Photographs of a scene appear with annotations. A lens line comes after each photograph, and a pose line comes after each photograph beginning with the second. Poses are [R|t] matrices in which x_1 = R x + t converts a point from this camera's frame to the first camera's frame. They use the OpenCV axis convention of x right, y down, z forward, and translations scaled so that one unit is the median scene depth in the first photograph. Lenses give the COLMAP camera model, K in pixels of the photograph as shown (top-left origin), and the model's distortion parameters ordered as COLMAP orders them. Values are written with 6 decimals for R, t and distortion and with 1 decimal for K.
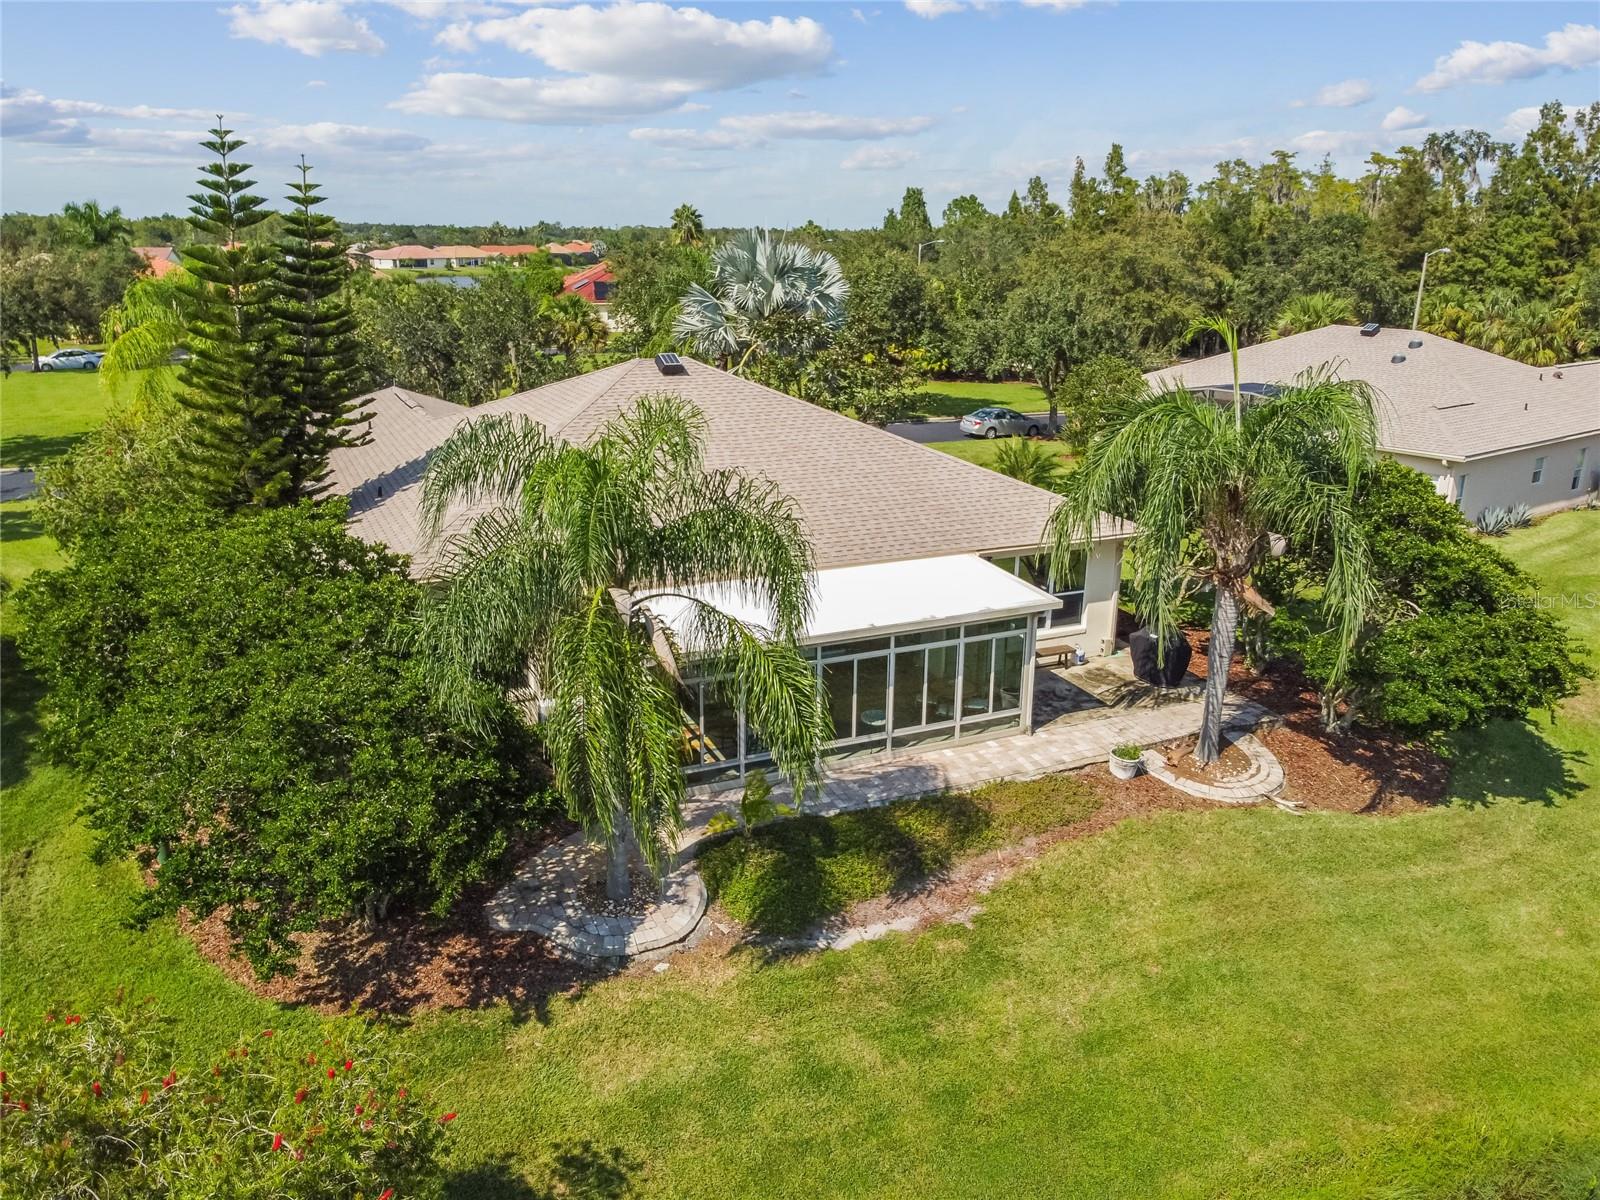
lens RADIAL K [[1222.2, 0, 795.0], [0, 1222.2, 600.8], [0, 0, 1]] dist [-0.010607, 0.000526]
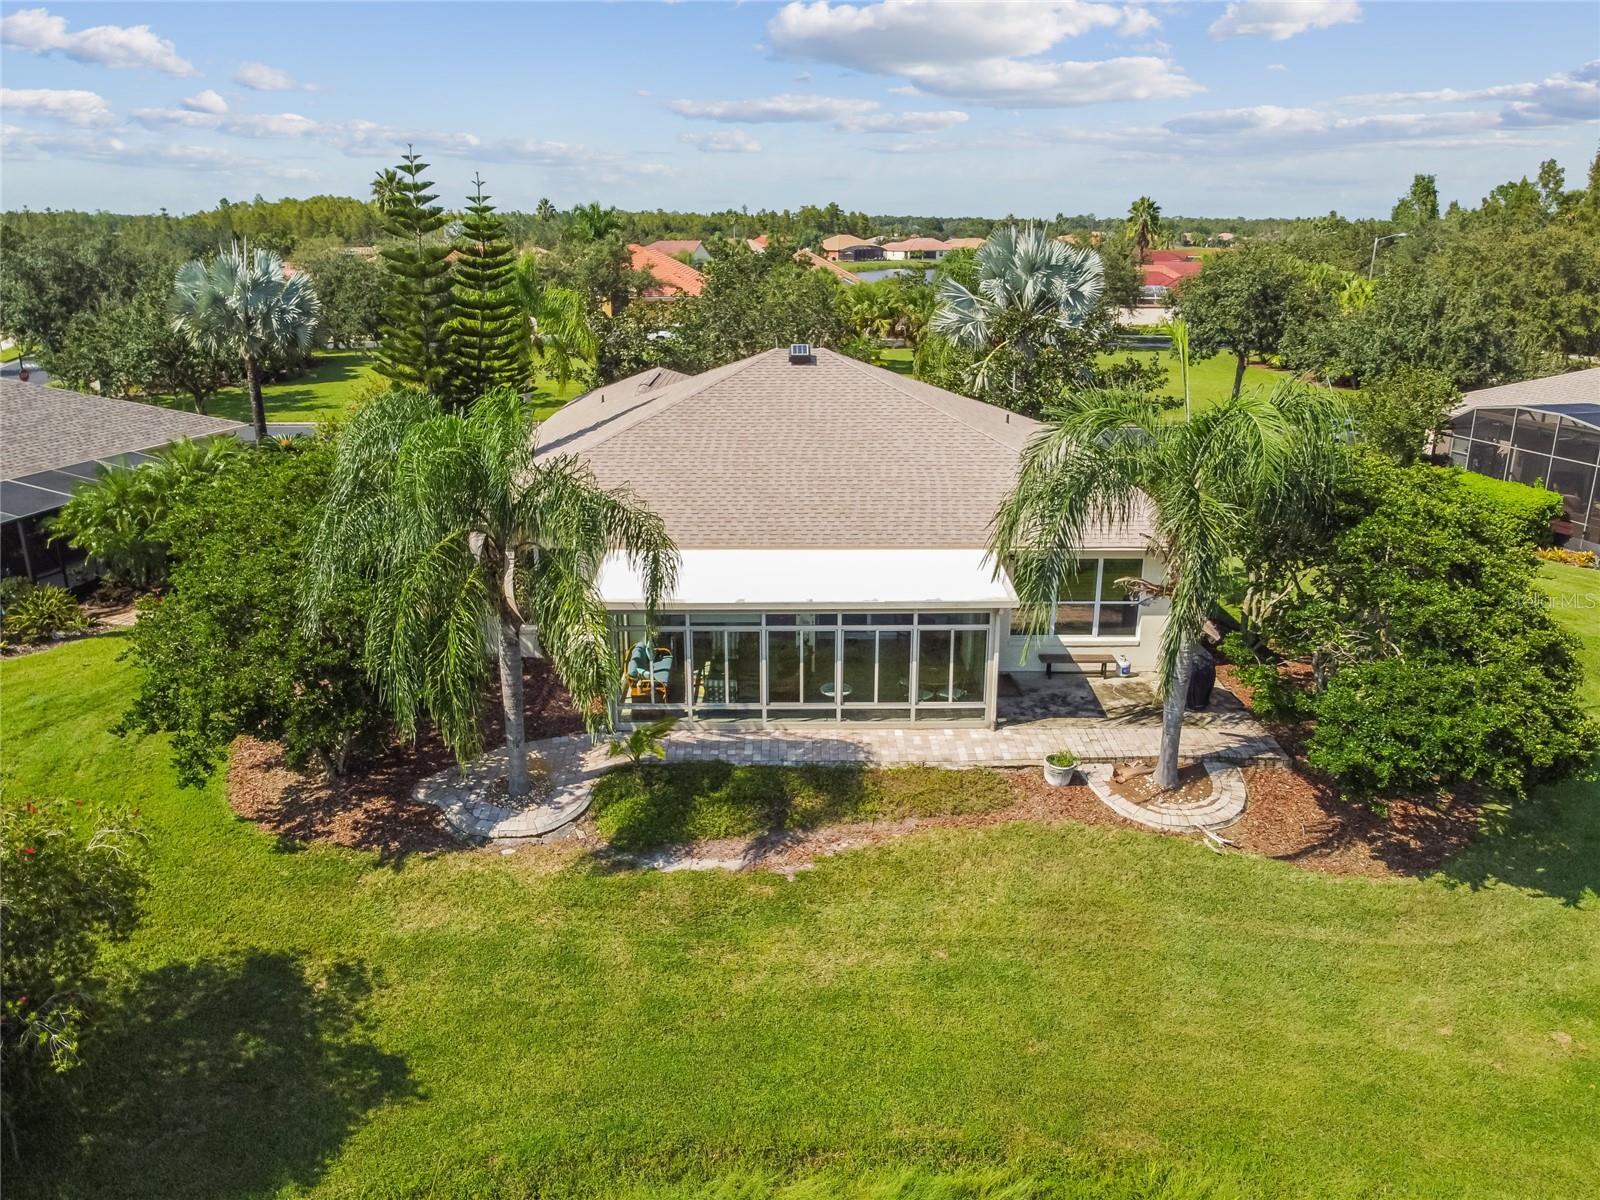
lens RADIAL K [[1222.2, 0, 795.0], [0, 1222.2, 600.8], [0, 0, 1]] dist [-0.010607, 0.000526]
pose [[0.913619, 0.113084, -0.390528, 0.439799], [-0.110672, 0.993441, 0.028757, -0.008253], [0.391218, 0.016947, 0.920142, 0.000299]]
